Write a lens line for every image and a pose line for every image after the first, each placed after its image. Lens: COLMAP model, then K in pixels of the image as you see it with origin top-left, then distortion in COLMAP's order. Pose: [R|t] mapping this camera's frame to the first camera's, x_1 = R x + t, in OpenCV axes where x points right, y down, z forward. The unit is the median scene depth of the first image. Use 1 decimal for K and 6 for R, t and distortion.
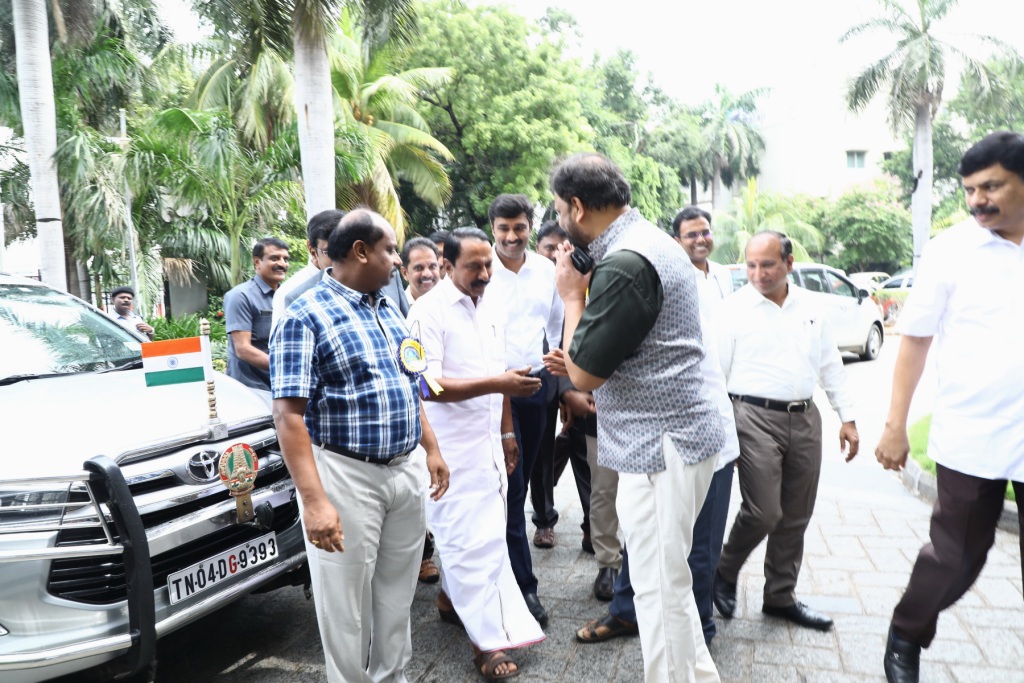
lens RADIAL K [[722.5, 0, 520.7], [0, 722.5, 337.1], [0, 0, 1]] dist [-0.032658, 0.030289]
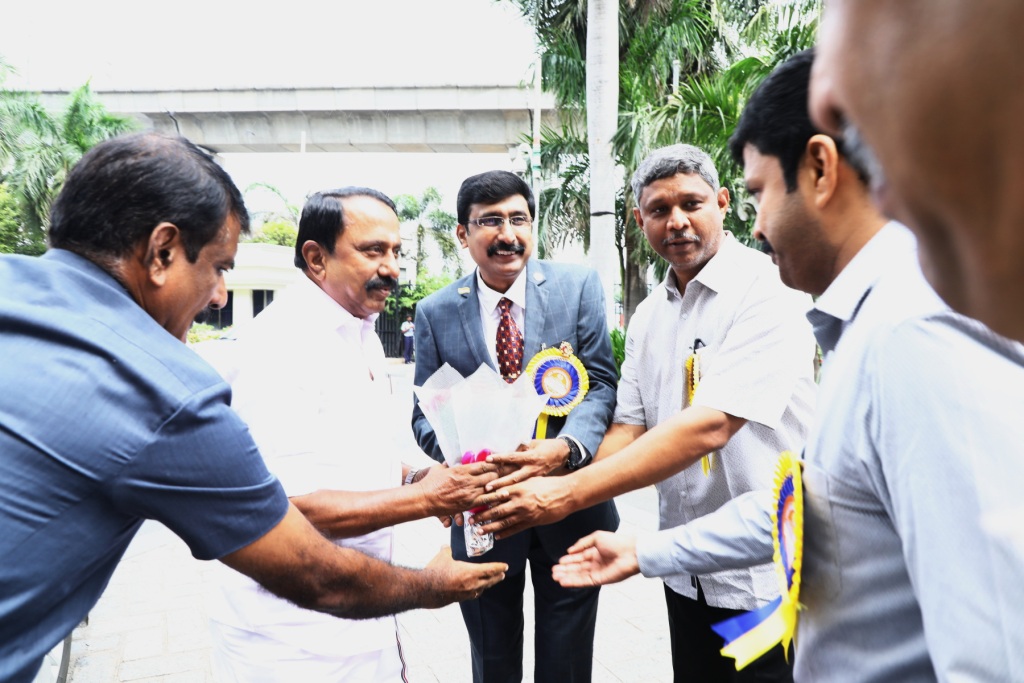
lens RADIAL K [[733.0, 0, 525.2], [0, 733.0, 320.5], [0, 0, 1]] dist [-0.006555, -0.003074]
pose [[0.707134, 0.055177, -0.704923, -0.048466], [-0.091213, 0.995739, -0.013560, -0.008294], [0.701171, 0.073887, 0.709154, 0.160320]]
